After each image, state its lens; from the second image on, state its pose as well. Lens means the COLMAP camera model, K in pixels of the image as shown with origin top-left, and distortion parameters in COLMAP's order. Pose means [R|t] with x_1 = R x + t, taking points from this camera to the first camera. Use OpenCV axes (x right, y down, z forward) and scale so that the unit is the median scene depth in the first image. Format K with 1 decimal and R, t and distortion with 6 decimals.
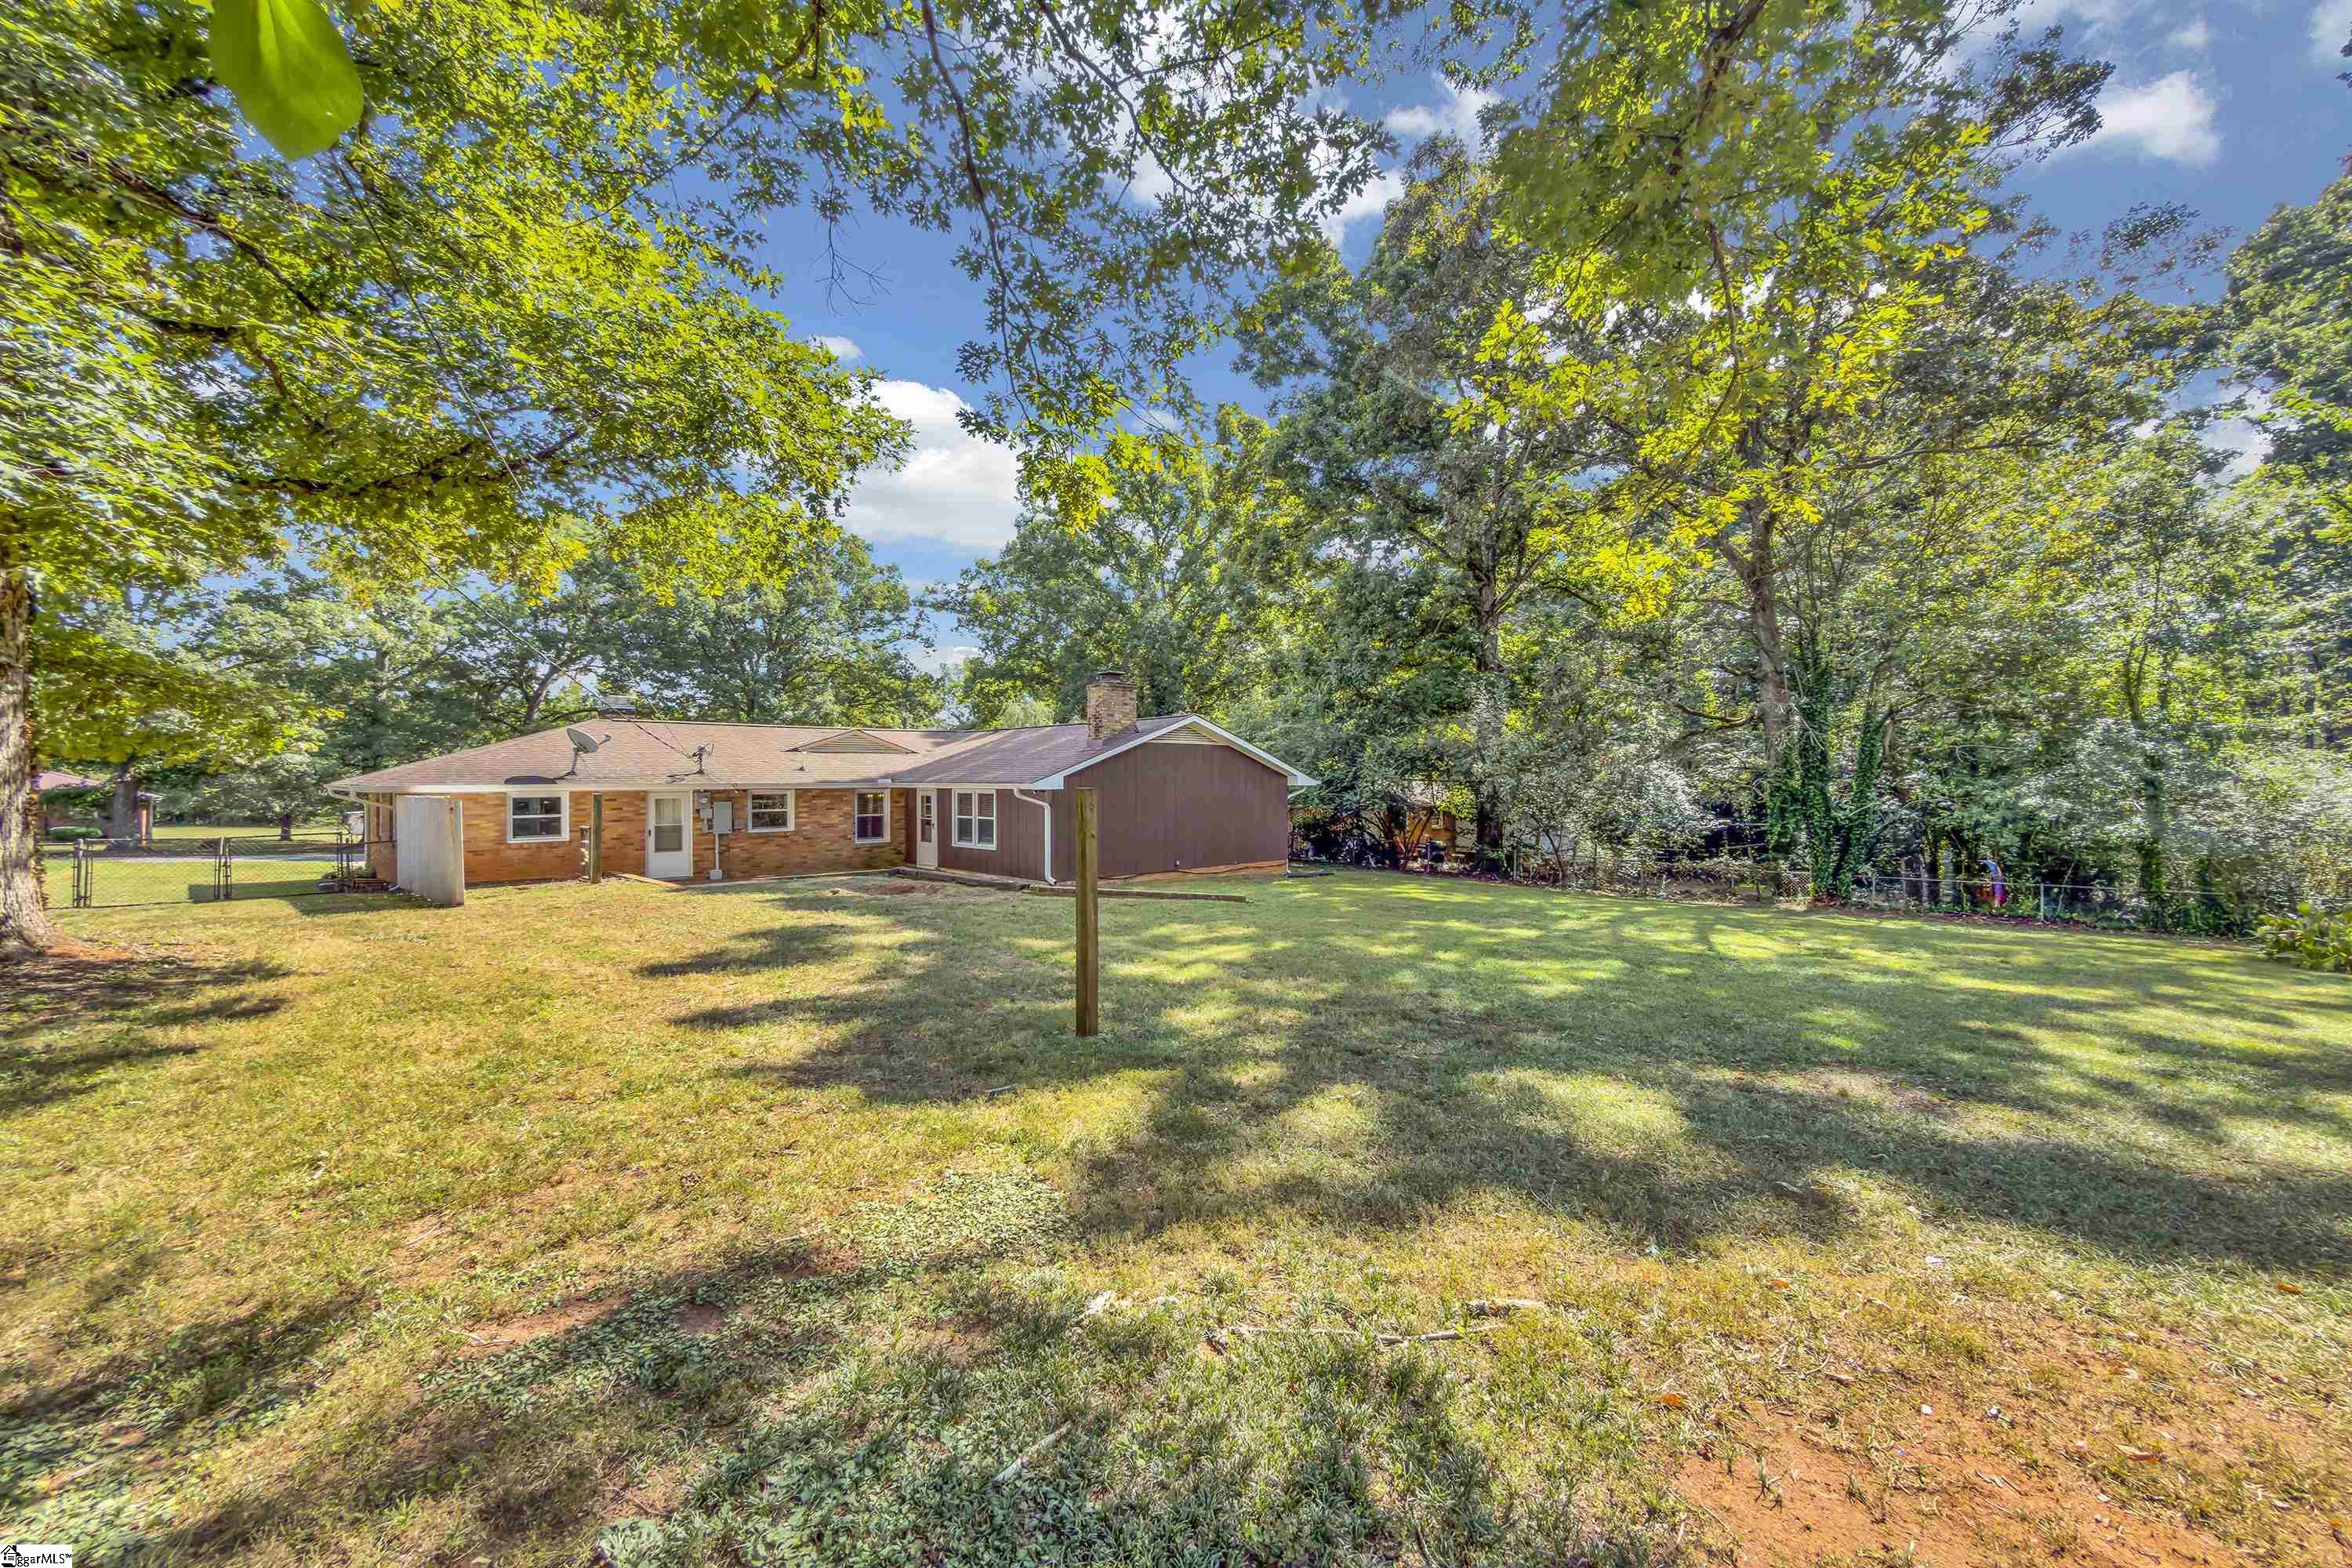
lens RADIAL K [[954.4, 0, 1176.0], [0, 954.4, 784.0], [0, 0, 1]] dist [-0.003043, -0.000013]
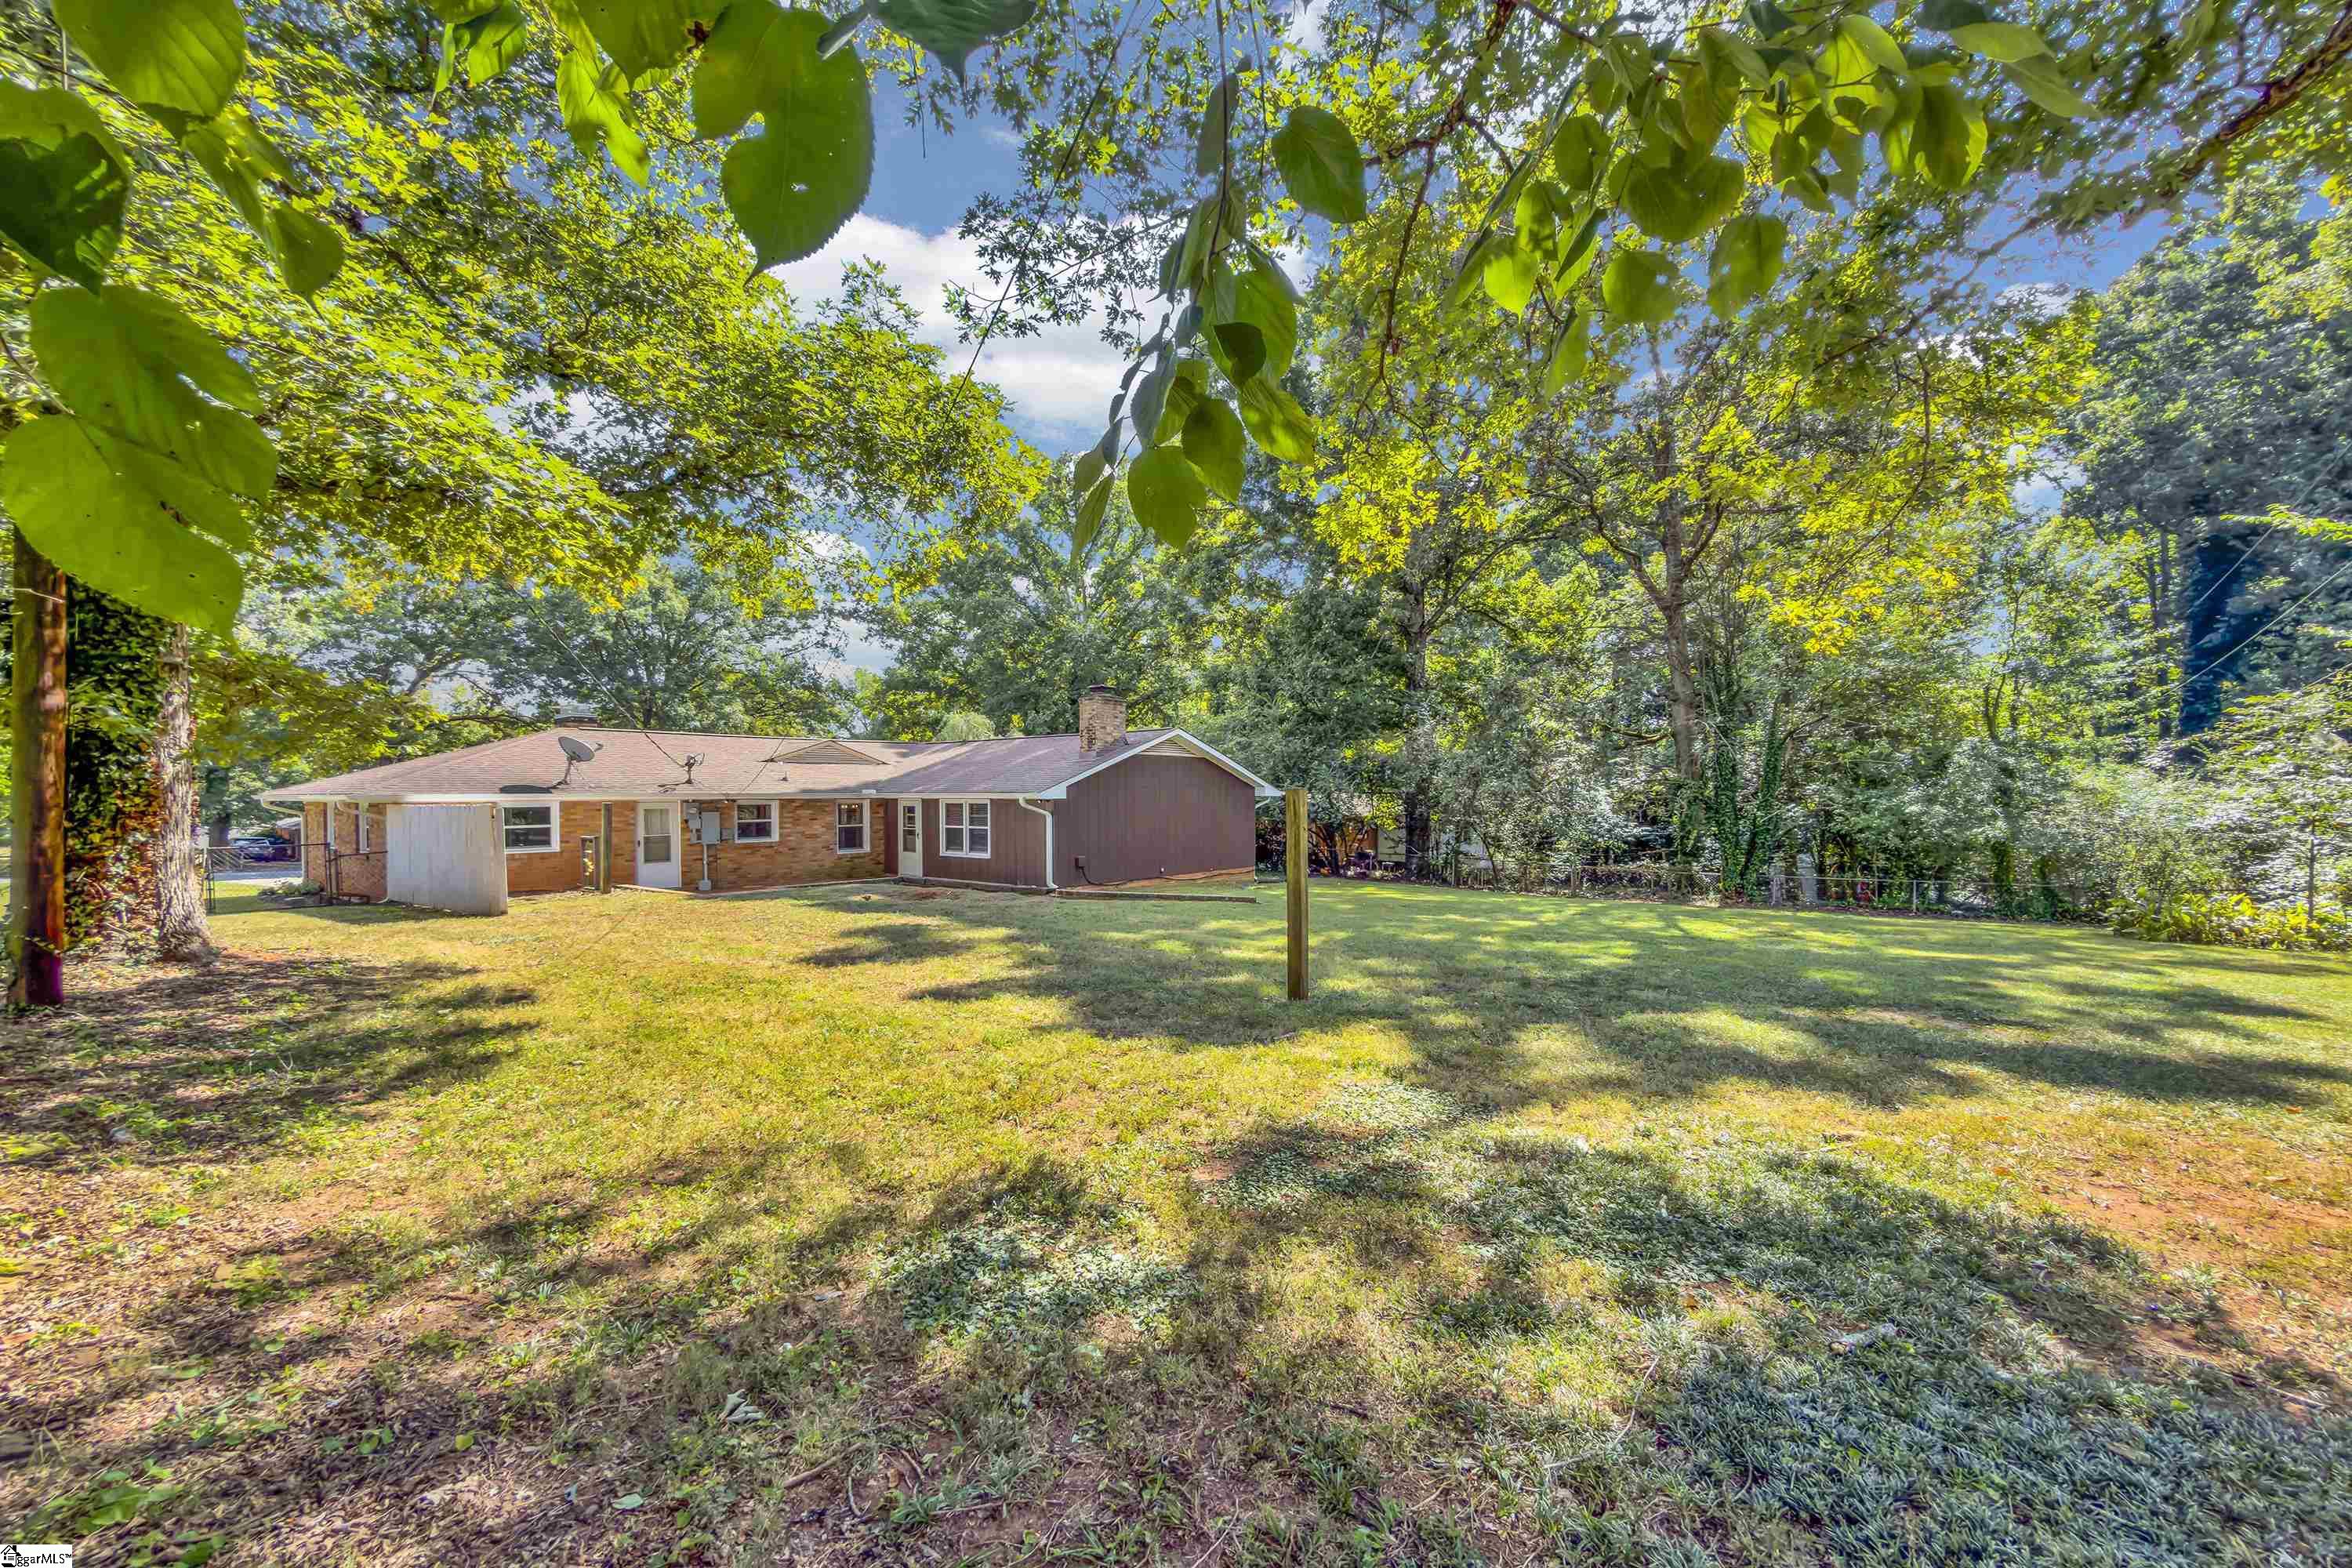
lens RADIAL K [[960.8, 0, 1175.6], [0, 960.8, 810.5], [0, 0, 1]] dist [-0.000936, -0.000349]
pose [[0.992539, -0.002217, 0.121904, -0.111710], [0.000778, 0.999930, 0.011843, 0.005405], [-0.121921, -0.011660, 0.992471, -0.044703]]
